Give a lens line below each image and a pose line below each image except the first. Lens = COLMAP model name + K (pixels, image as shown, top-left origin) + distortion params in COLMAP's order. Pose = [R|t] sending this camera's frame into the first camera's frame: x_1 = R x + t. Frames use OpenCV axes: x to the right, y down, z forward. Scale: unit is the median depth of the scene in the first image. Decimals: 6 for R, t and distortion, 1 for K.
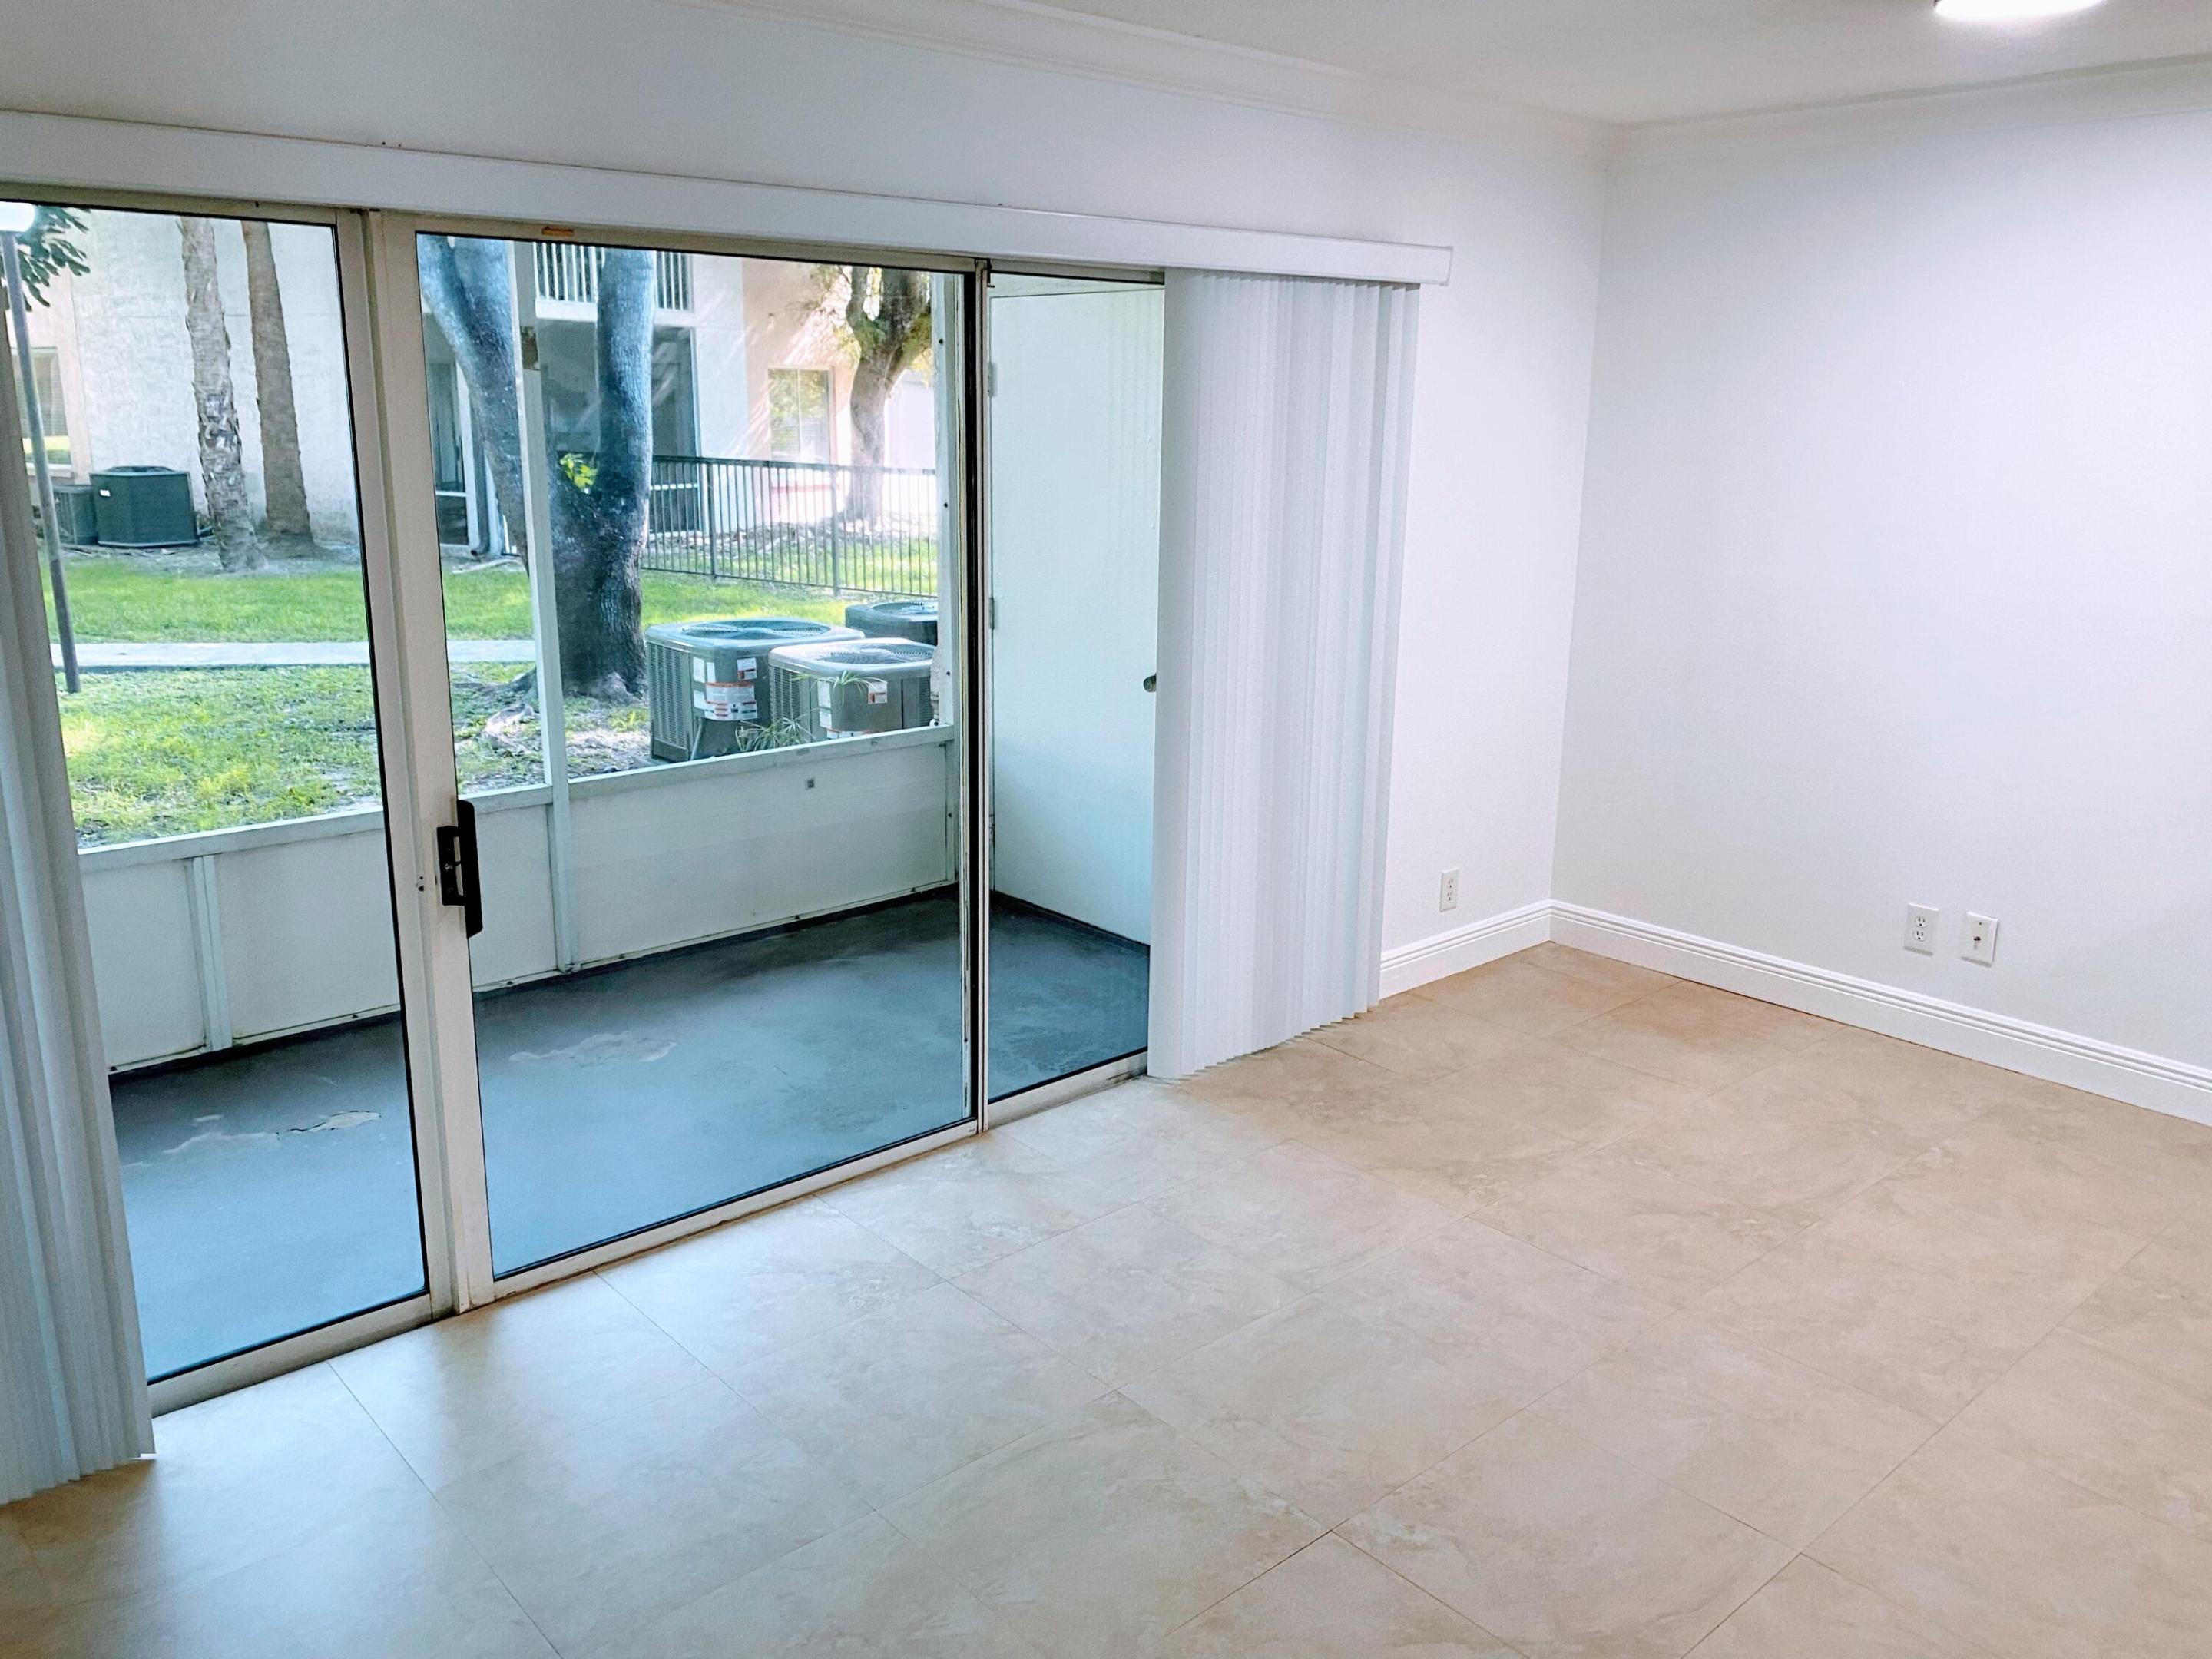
lens RADIAL K [[1659.9, 0, 1092.2], [0, 1659.9, 814.6], [0, 0, 1]] dist [-0.021939, -0.004679]
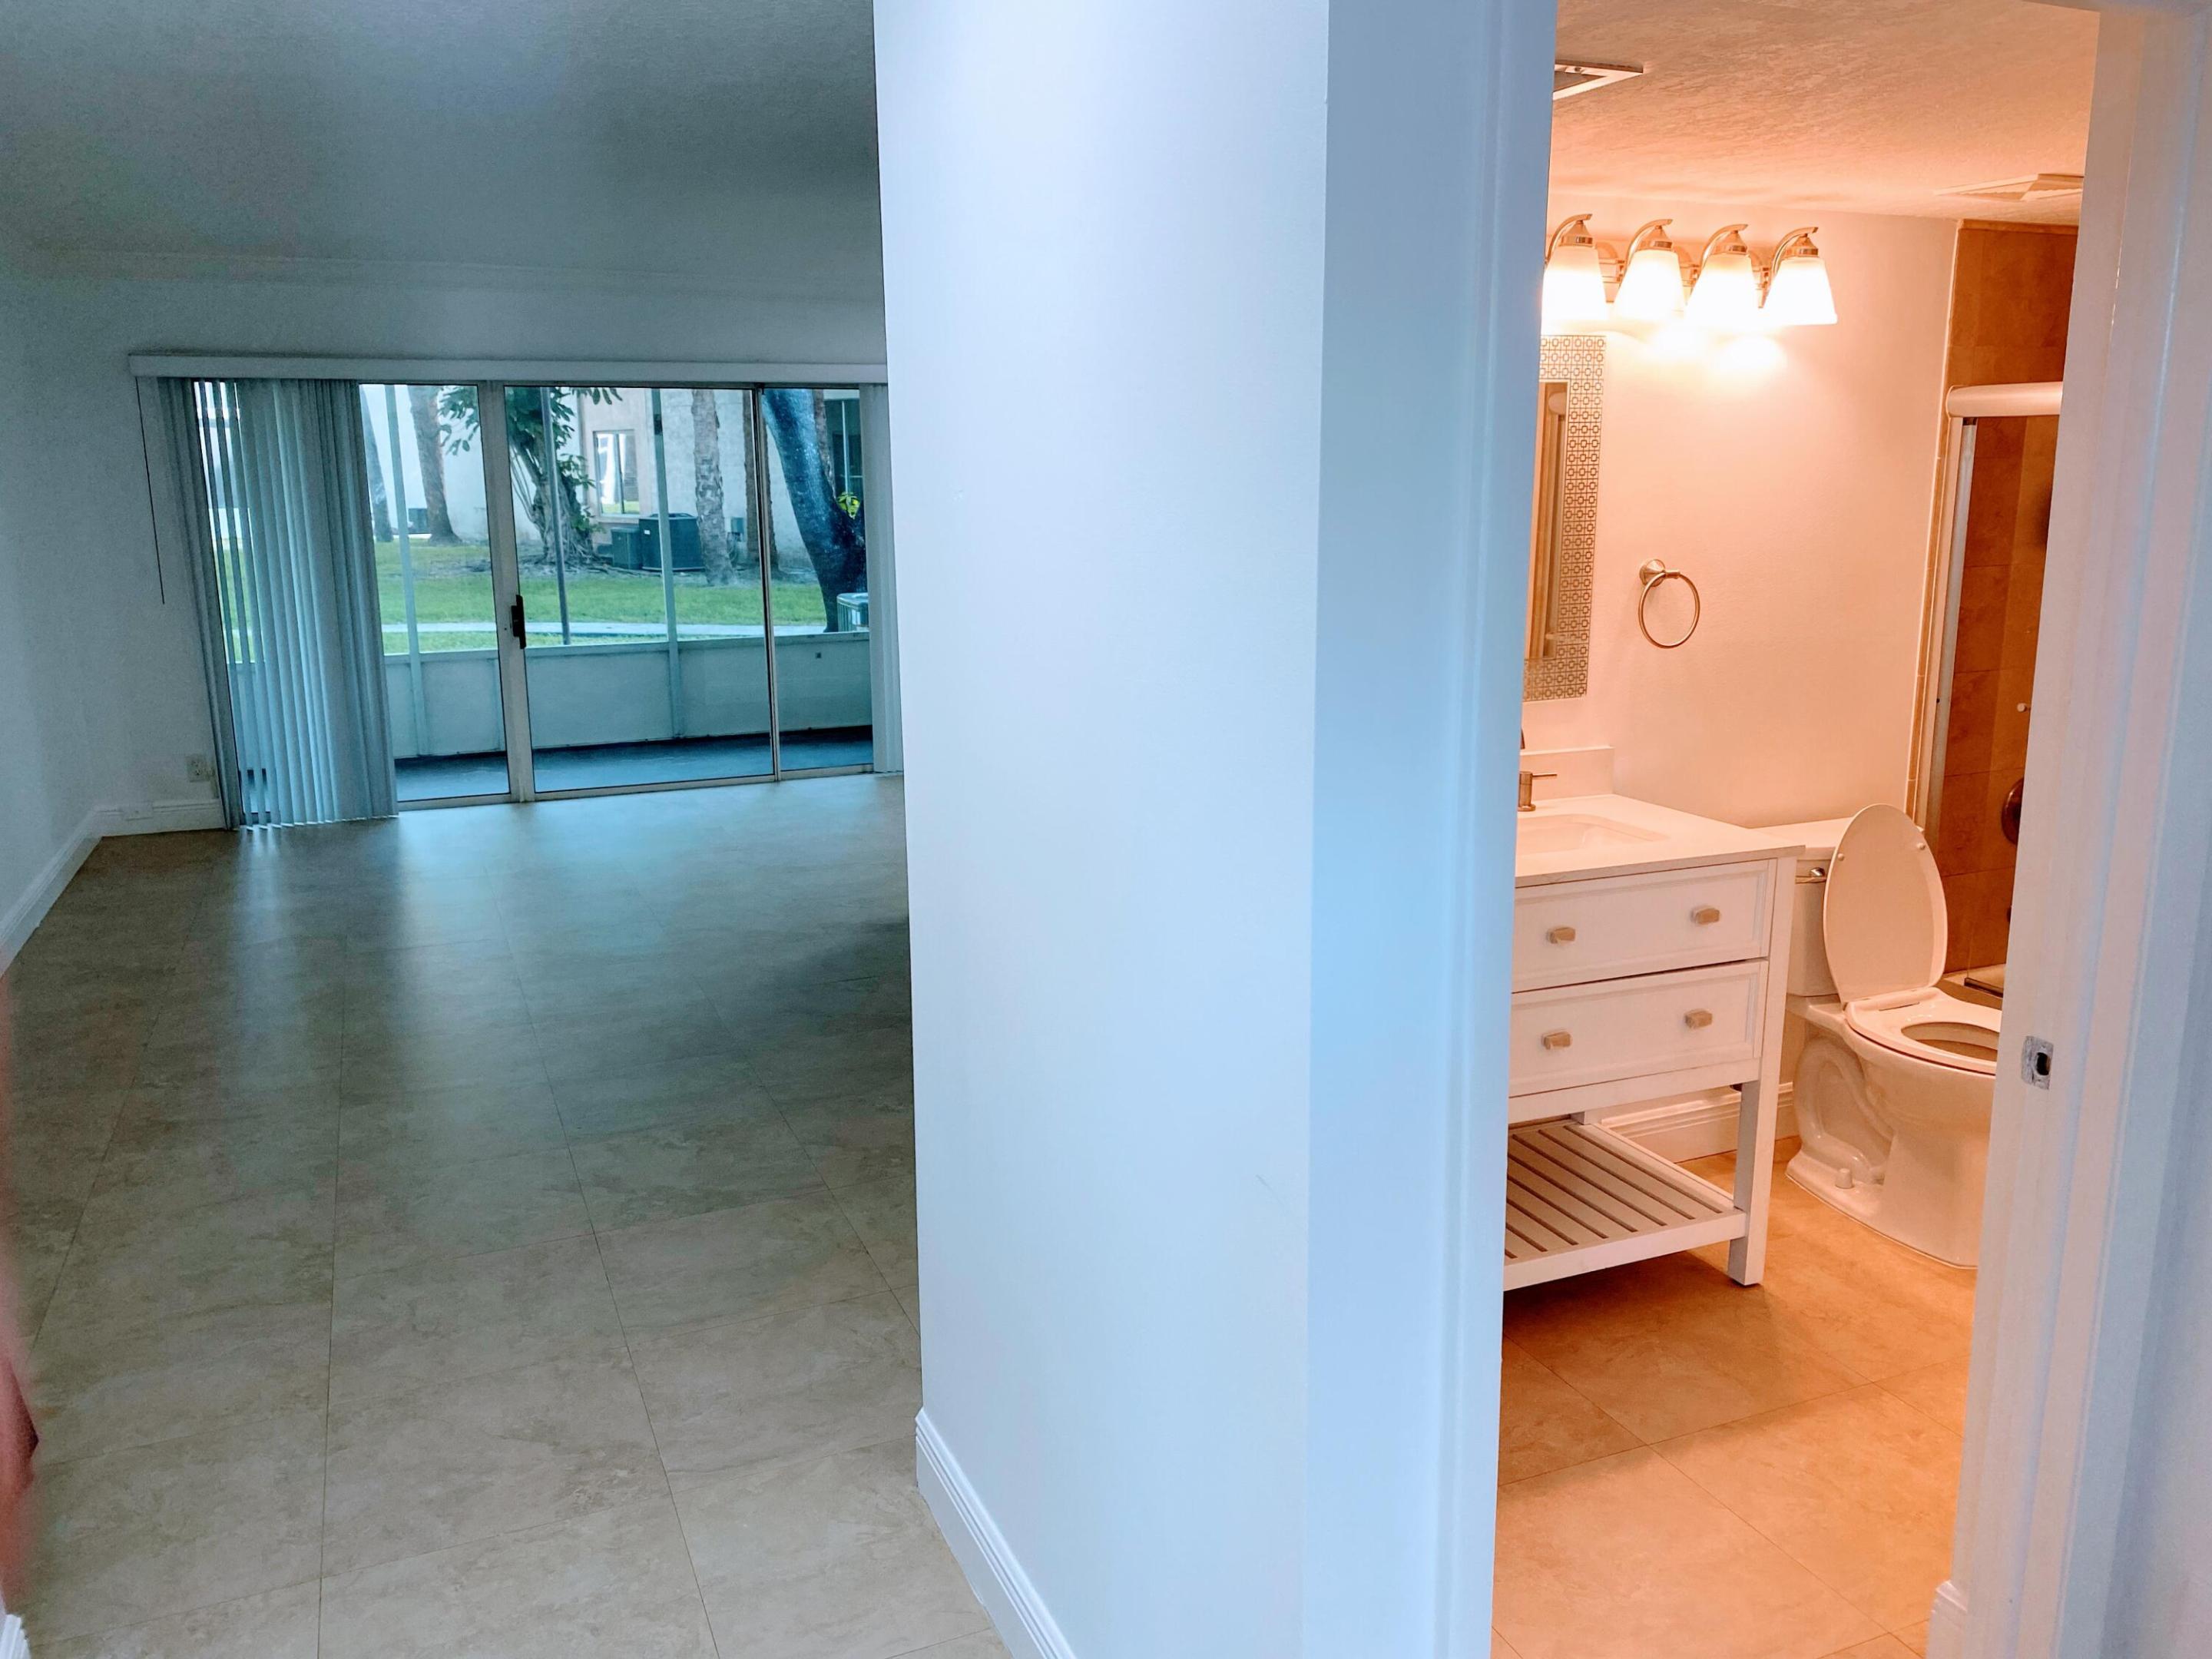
lens RADIAL K [[1659.9, 0, 1123.5], [0, 1659.9, 841.0], [0, 0, 1]] dist [-0.021939, -0.004679]
pose [[0.949403, 0.052620, -0.309622, 0.266190], [-0.059664, 0.998130, -0.013316, 0.069530], [0.308342, 0.031116, 0.950766, -0.234241]]
